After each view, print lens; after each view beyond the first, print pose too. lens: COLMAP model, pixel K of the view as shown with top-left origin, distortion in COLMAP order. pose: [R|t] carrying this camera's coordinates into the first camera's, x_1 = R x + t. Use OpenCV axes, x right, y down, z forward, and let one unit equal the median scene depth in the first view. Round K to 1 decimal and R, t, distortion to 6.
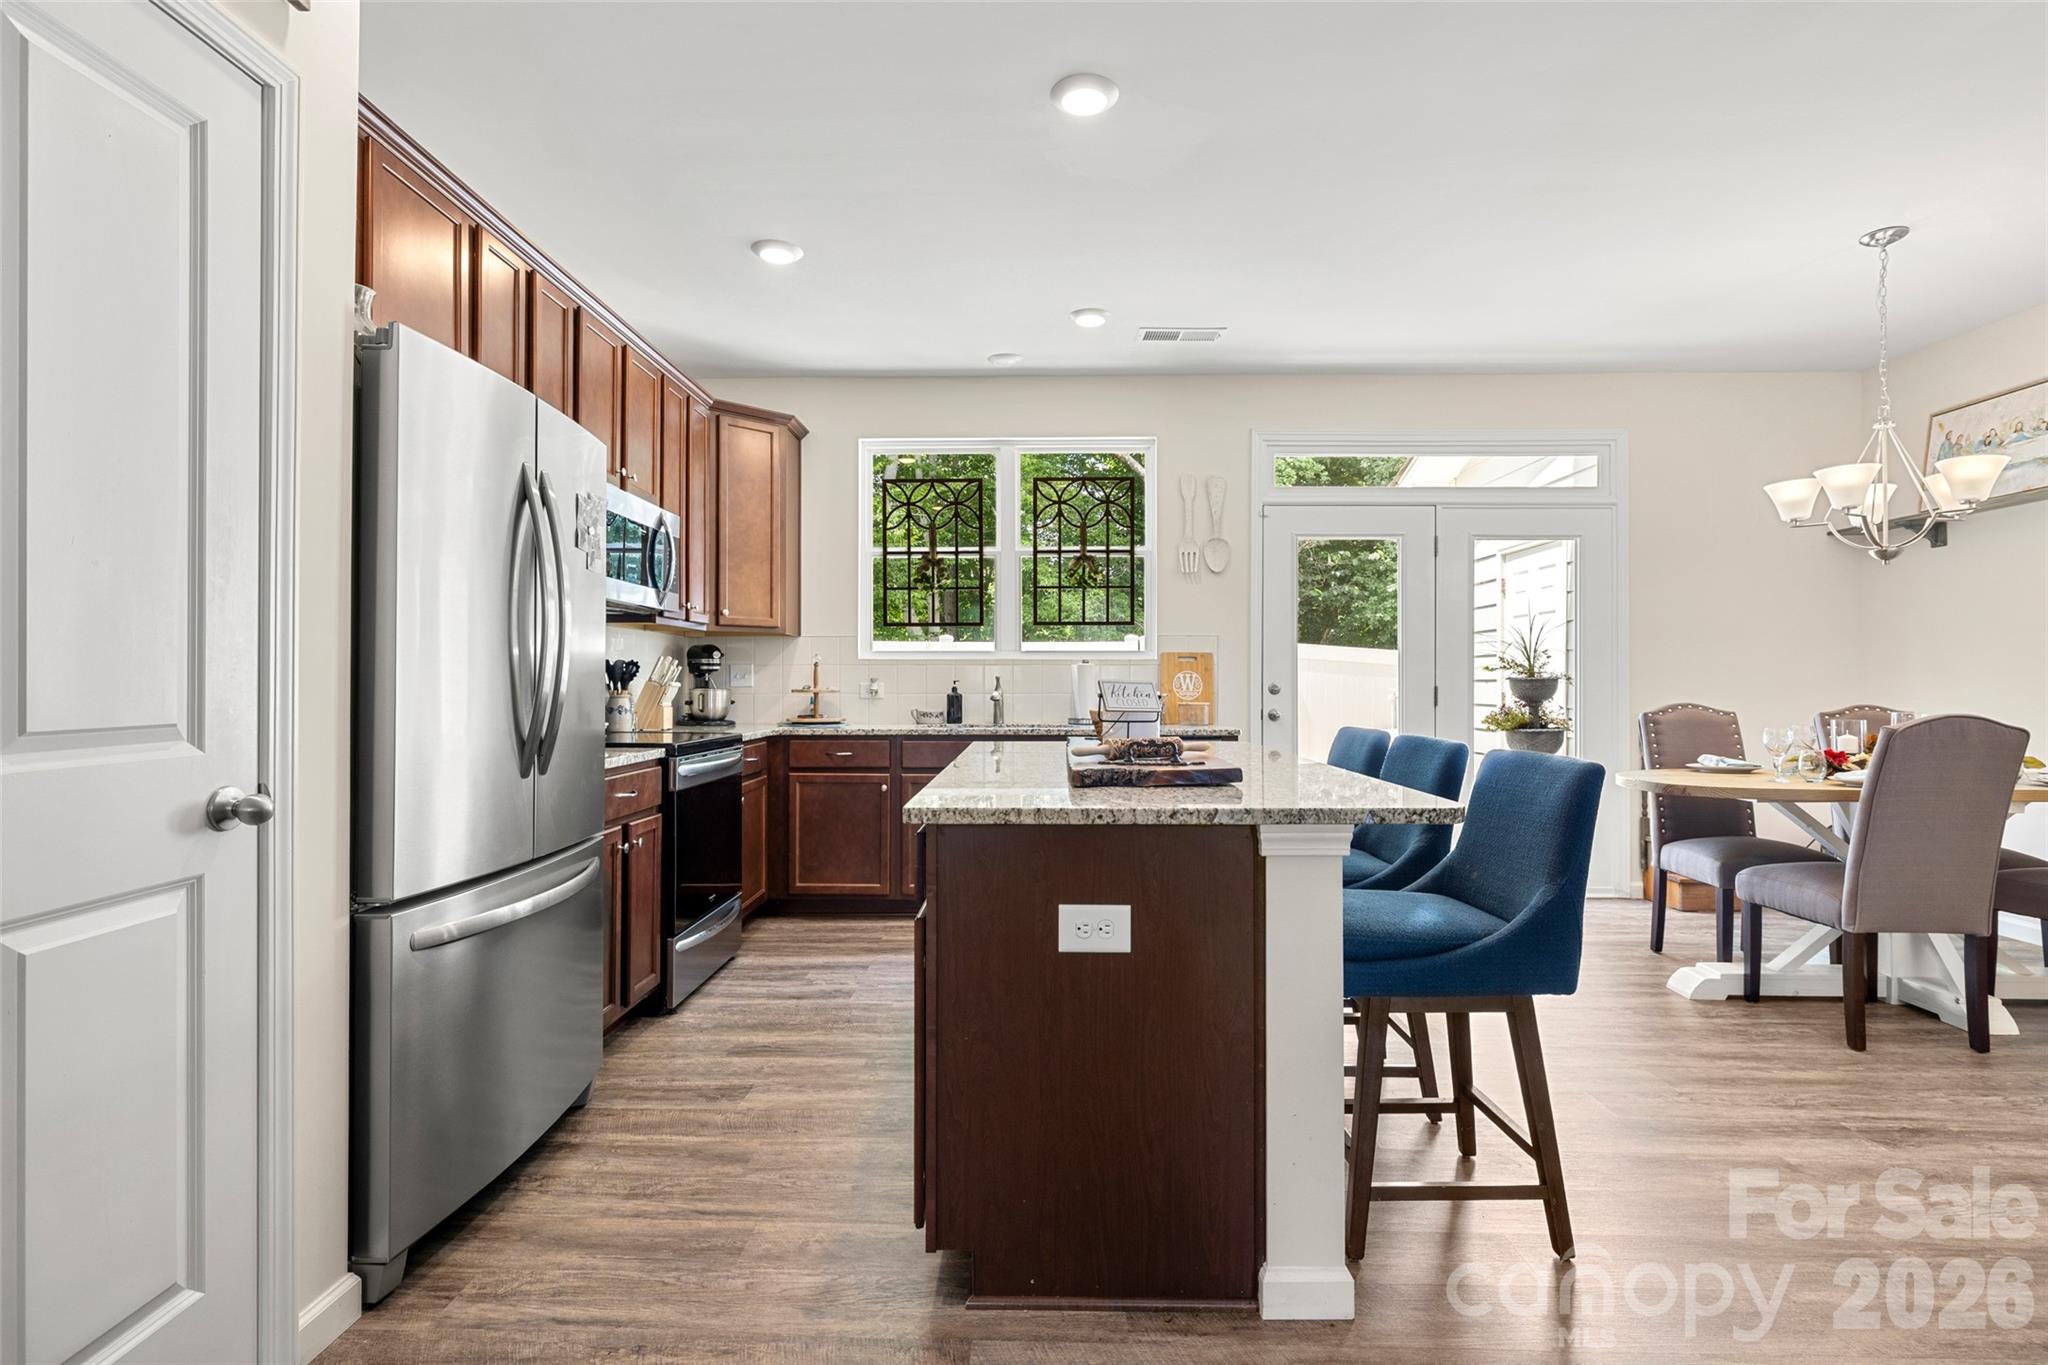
lens RADIAL K [[958.8, 0, 1045.7], [0, 958.8, 672.6], [0, 0, 1]] dist [-0.009157, 0.002971]
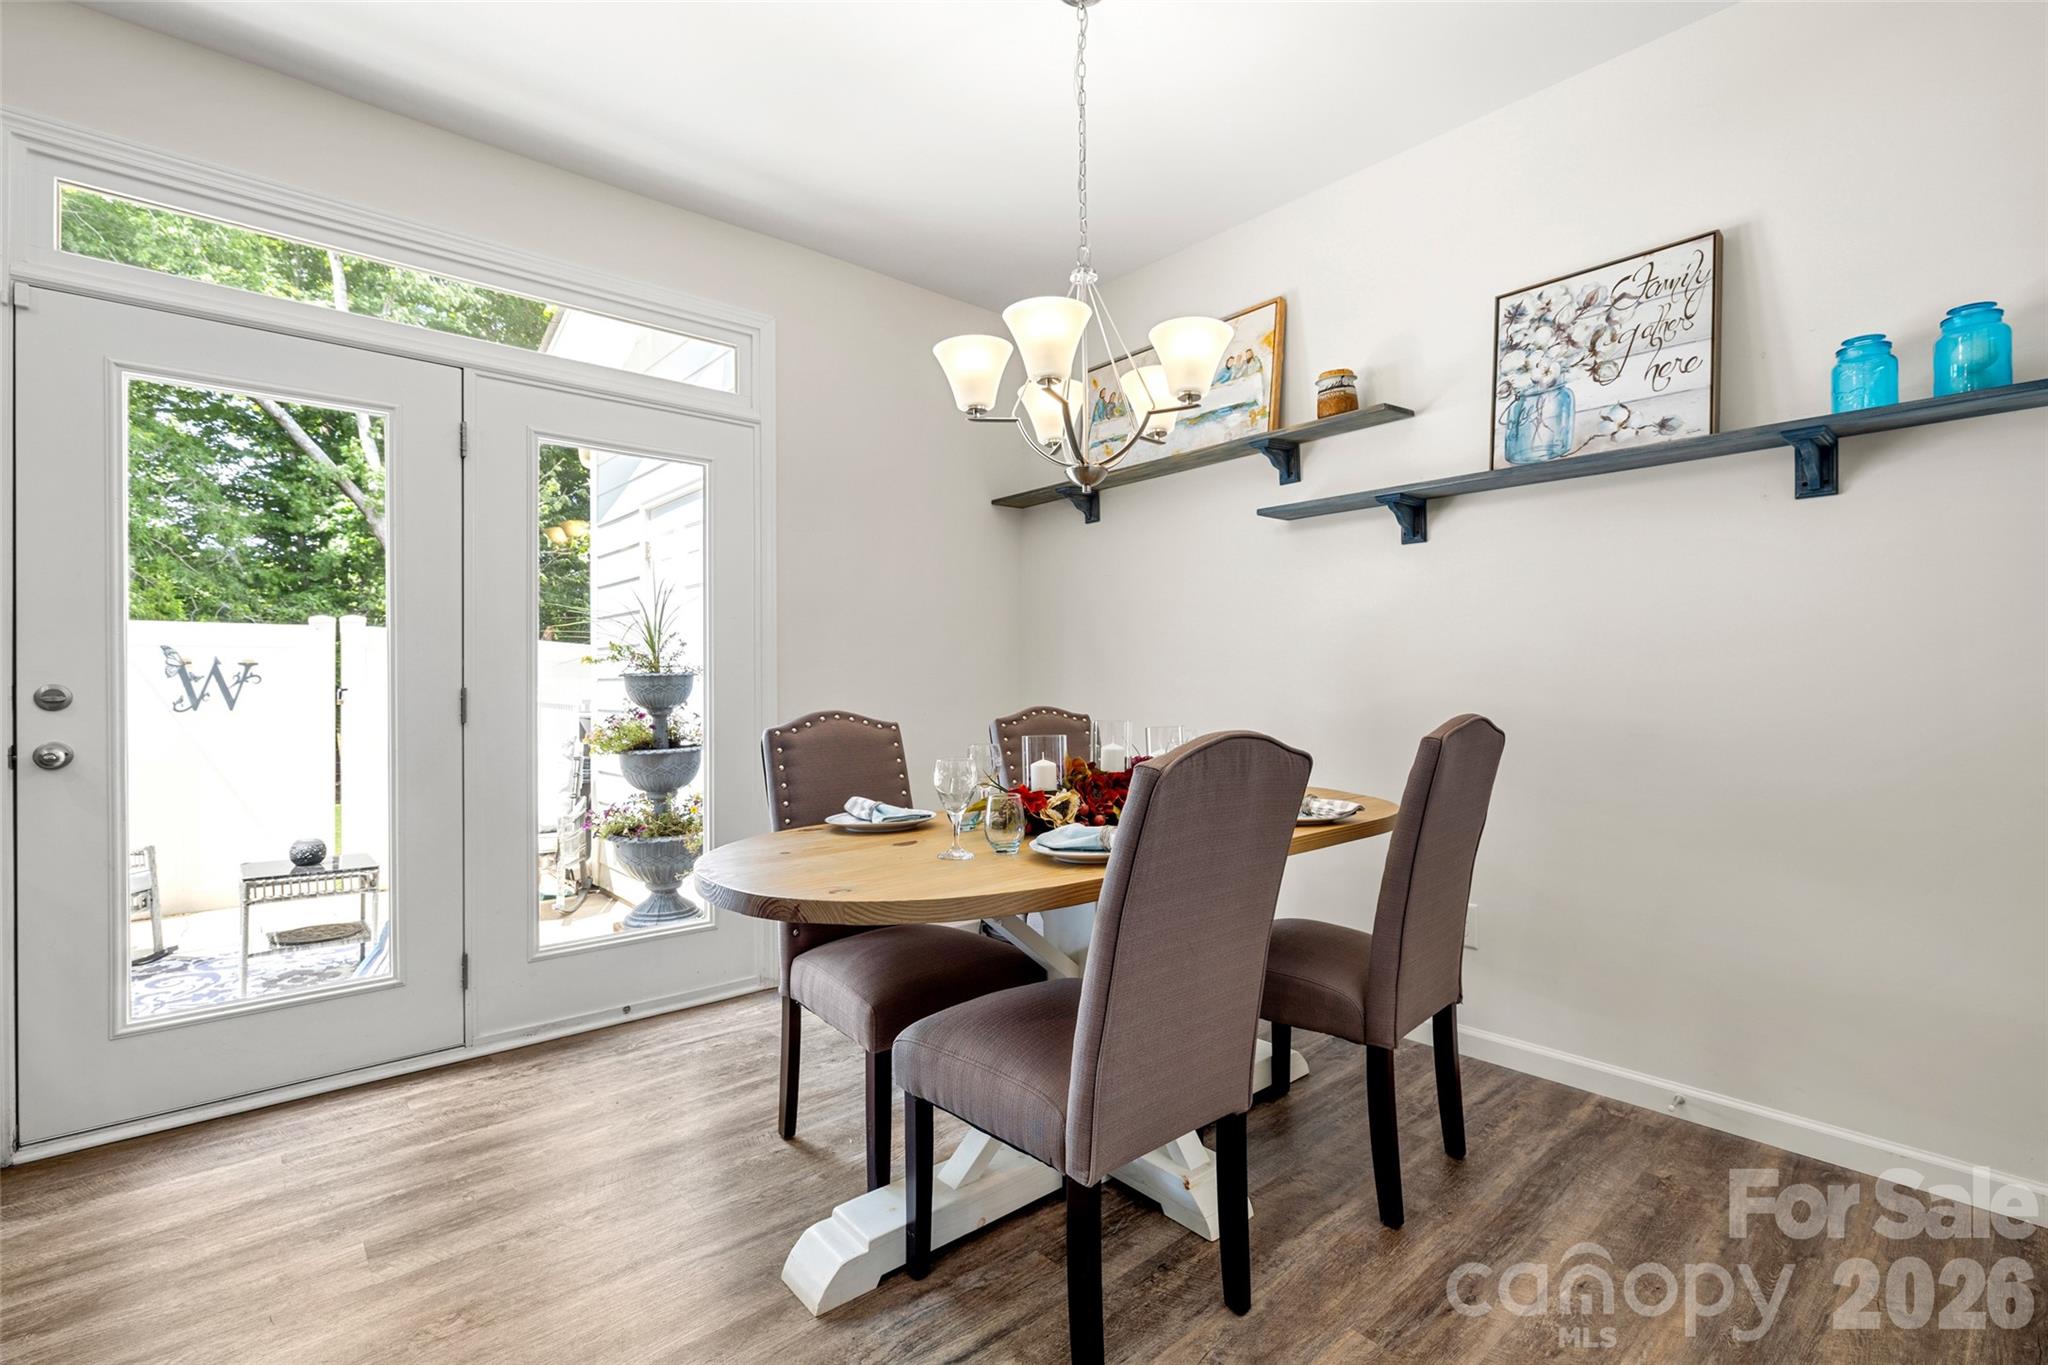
lens RADIAL K [[923.1, 0, 1008.8], [0, 923.1, 674.2], [0, 0, 1]] dist [-0.005260, 0.001624]
pose [[0.744521, -0.002588, 0.667594, 0.325882], [0.002362, 0.999996, 0.001242, 0.006882], [-0.667595, 0.000652, 0.744524, 0.437248]]
